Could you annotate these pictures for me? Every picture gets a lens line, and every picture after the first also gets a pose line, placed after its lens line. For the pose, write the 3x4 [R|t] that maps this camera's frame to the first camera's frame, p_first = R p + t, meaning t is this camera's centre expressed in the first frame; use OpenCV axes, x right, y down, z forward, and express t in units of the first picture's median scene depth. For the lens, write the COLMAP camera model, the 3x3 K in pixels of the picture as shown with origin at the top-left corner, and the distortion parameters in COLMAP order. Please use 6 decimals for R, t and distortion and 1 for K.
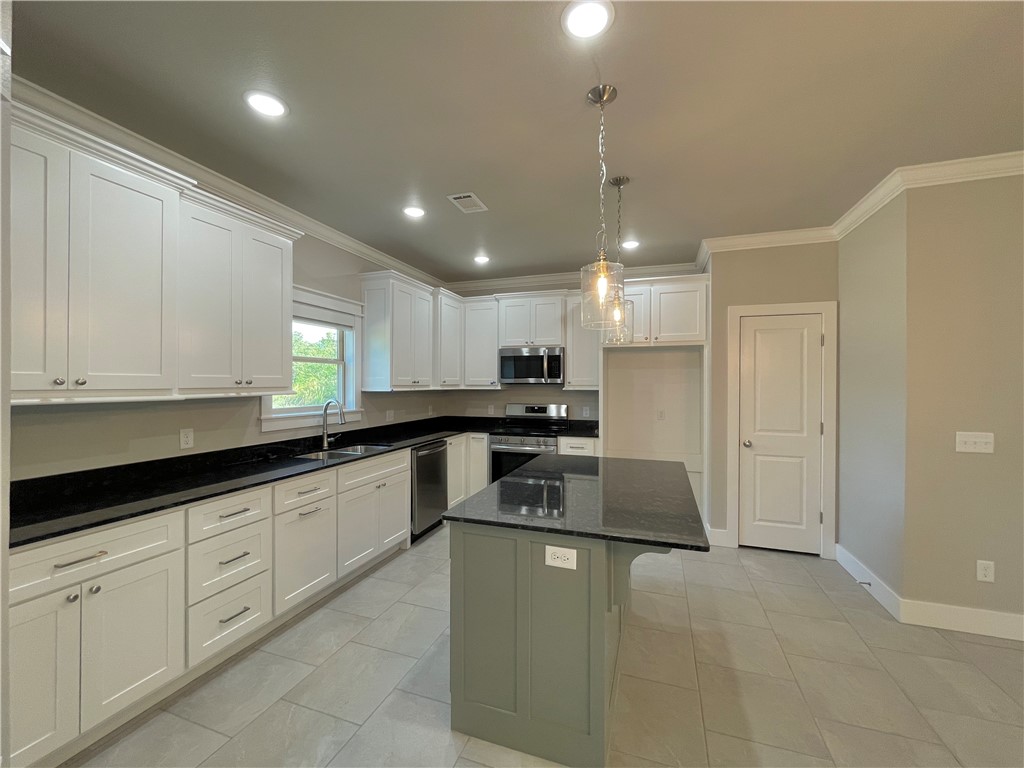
lens RADIAL K [[415.5, 0, 513.8], [0, 415.5, 385.0], [0, 0, 1]] dist [-0.001567, -0.000543]
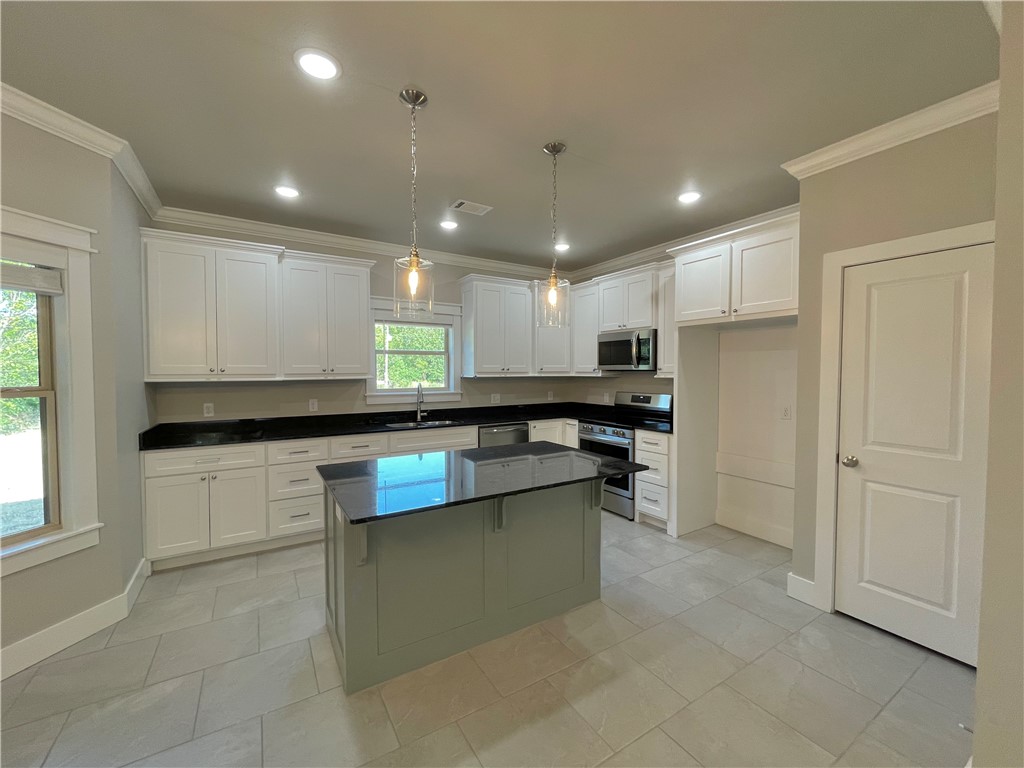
lens RADIAL K [[415.5, 0, 514.1], [0, 415.5, 383.7], [0, 0, 1]] dist [-0.001567, -0.000543]
pose [[0.778590, 0.017240, -0.627297, 0.534406], [0.000125, 0.999618, 0.027628, 0.000859], [0.627533, -0.021589, 0.778290, 0.154135]]
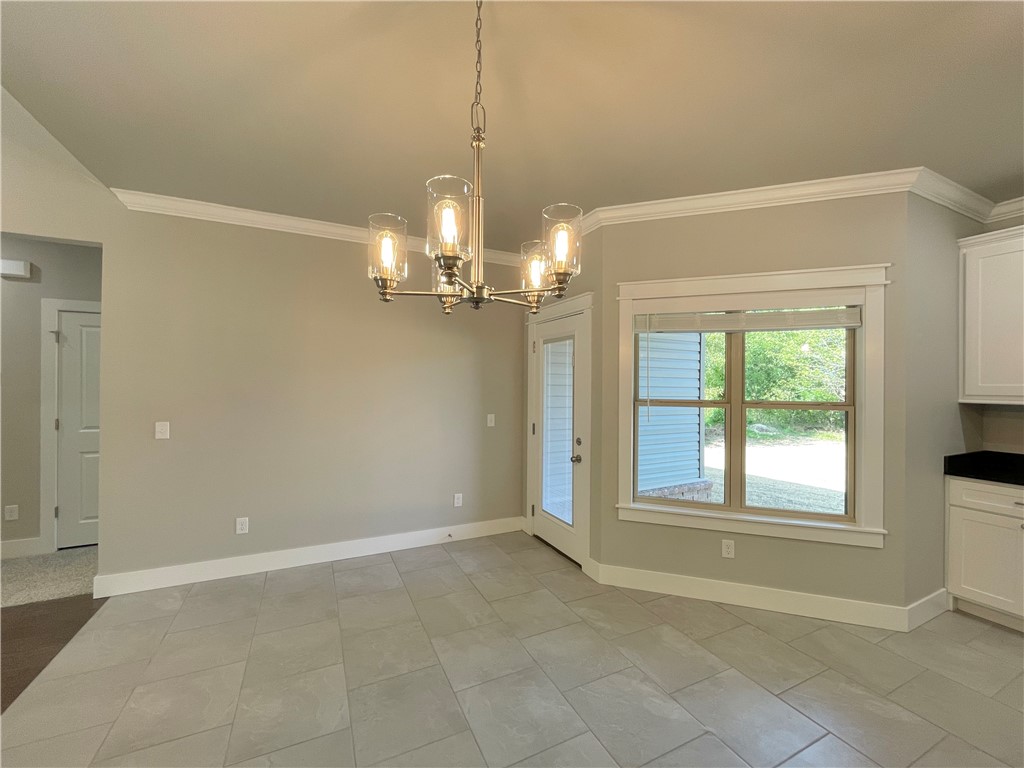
lens RADIAL K [[415.5, 0, 514.3], [0, 415.5, 384.3], [0, 0, 1]] dist [-0.001567, -0.000543]
pose [[-0.707105, -0.009832, -0.707040, 0.573677], [-0.012669, 0.999919, -0.001235, -0.002514], [0.706995, 0.008085, -0.707172, 0.288282]]
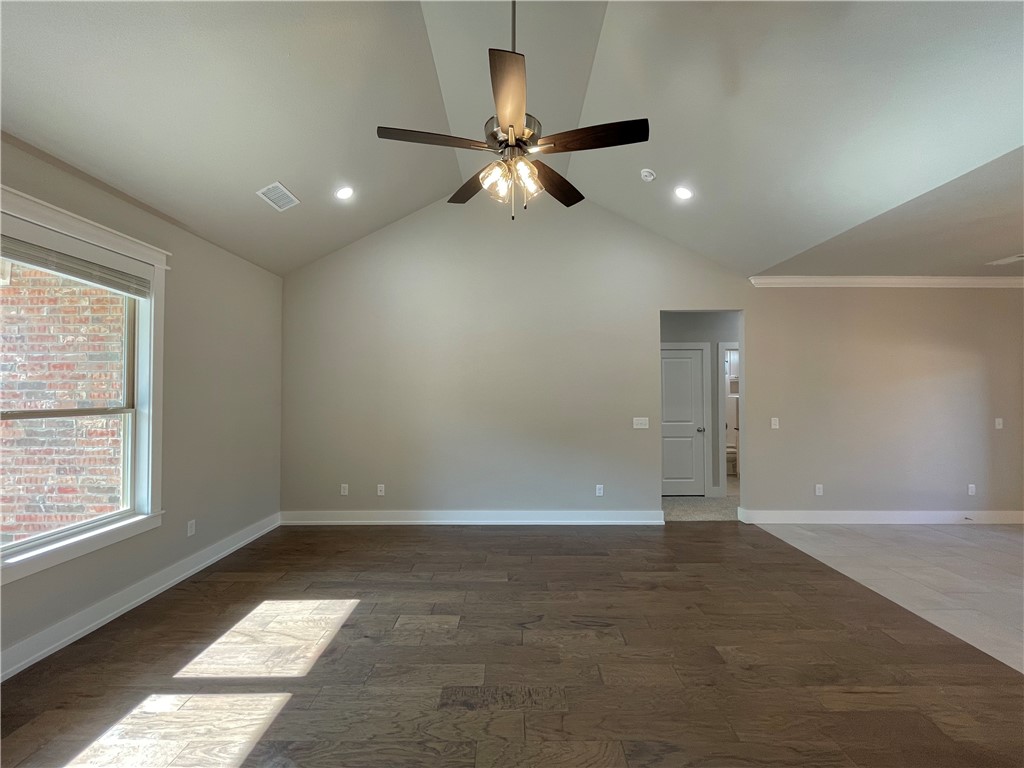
lens RADIAL K [[415.5, 0, 514.1], [0, 415.5, 384.1], [0, 0, 1]] dist [-0.001567, -0.000543]
pose [[-0.945863, -0.009378, -0.324430, 1.606849], [-0.003265, 0.999807, -0.019380, 0.001213], [0.324549, -0.017272, -0.945711, 0.188956]]
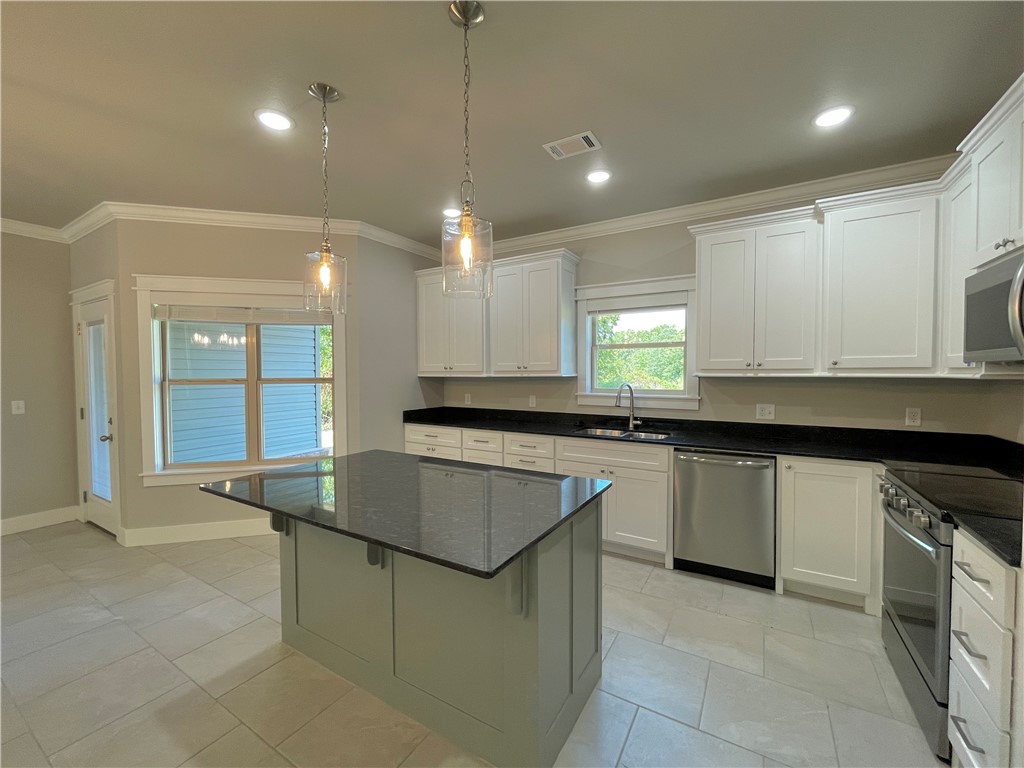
lens RADIAL K [[415.5, 0, 513.8], [0, 415.5, 384.1], [0, 0, 1]] dist [-0.001567, -0.000543]
pose [[-0.206109, 0.030099, -0.978066, 0.570247], [-0.000065, 0.999526, 0.030773, 0.004379], [0.978529, 0.006406, -0.206009, 0.826291]]
